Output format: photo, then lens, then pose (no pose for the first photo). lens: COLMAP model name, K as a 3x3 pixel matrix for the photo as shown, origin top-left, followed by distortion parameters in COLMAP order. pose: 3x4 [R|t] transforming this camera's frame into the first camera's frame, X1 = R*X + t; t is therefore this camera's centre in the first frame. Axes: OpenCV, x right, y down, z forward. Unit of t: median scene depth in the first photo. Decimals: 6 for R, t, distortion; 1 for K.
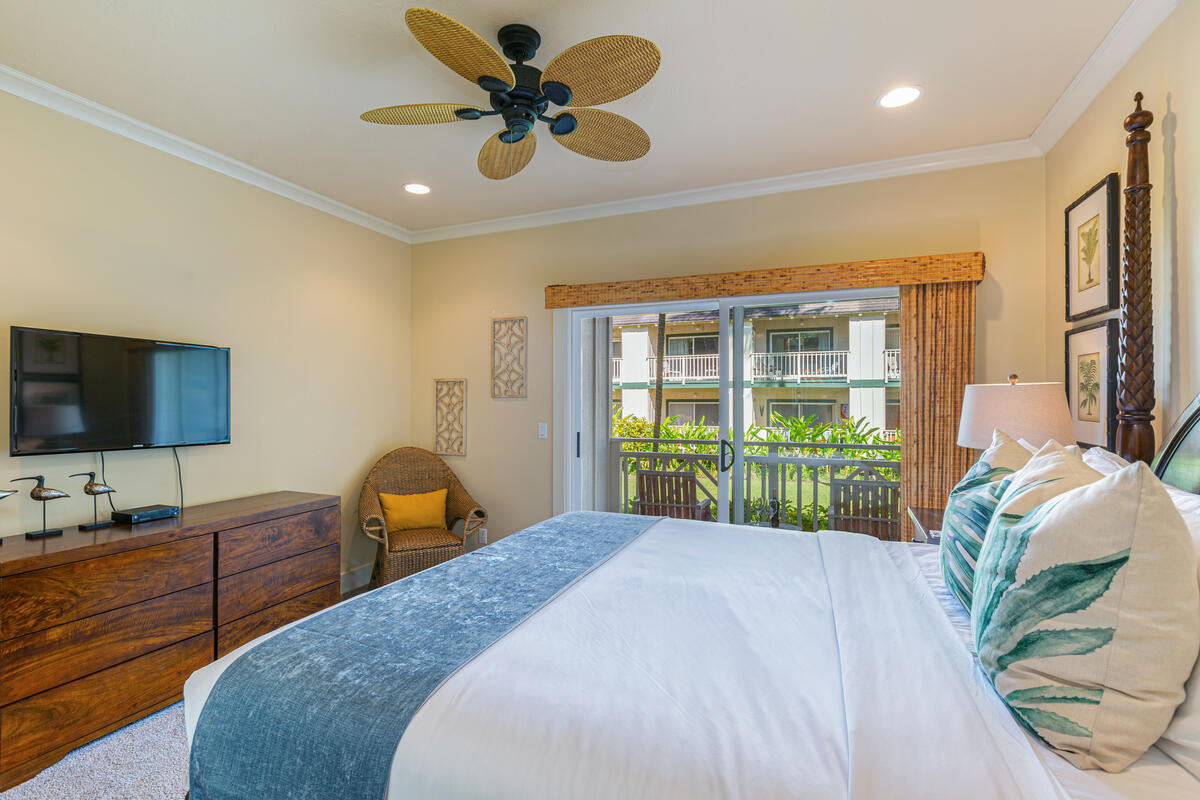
lens RADIAL K [[547.6, 0, 596.8], [0, 547.6, 394.3], [0, 0, 1]] dist [0.001071, 0.000010]
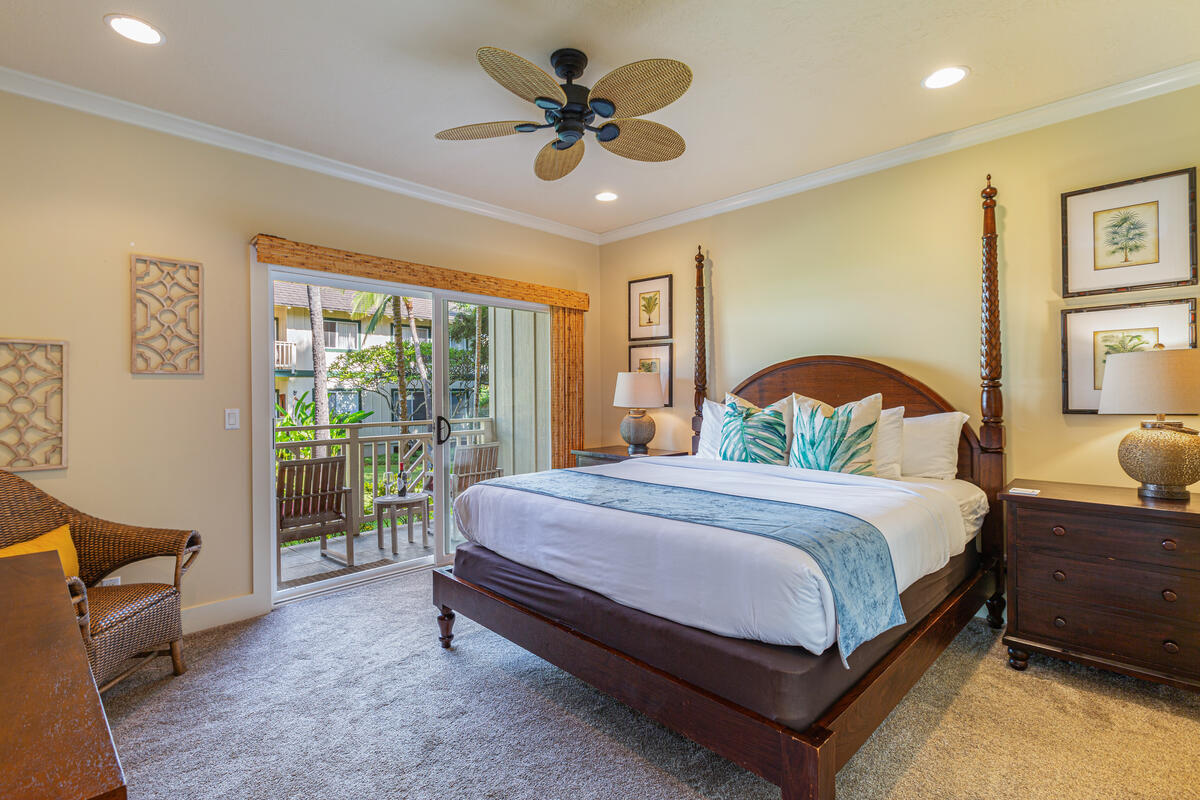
lens RADIAL K [[547.6, 0, 596.8], [0, 547.6, 394.3], [0, 0, 1]] dist [0.001071, 0.000010]
pose [[0.390283, -0.007249, 0.920667, -0.680586], [-0.004280, 0.999944, 0.009688, 0.025706], [-0.920685, -0.007722, 0.390230, 0.262413]]
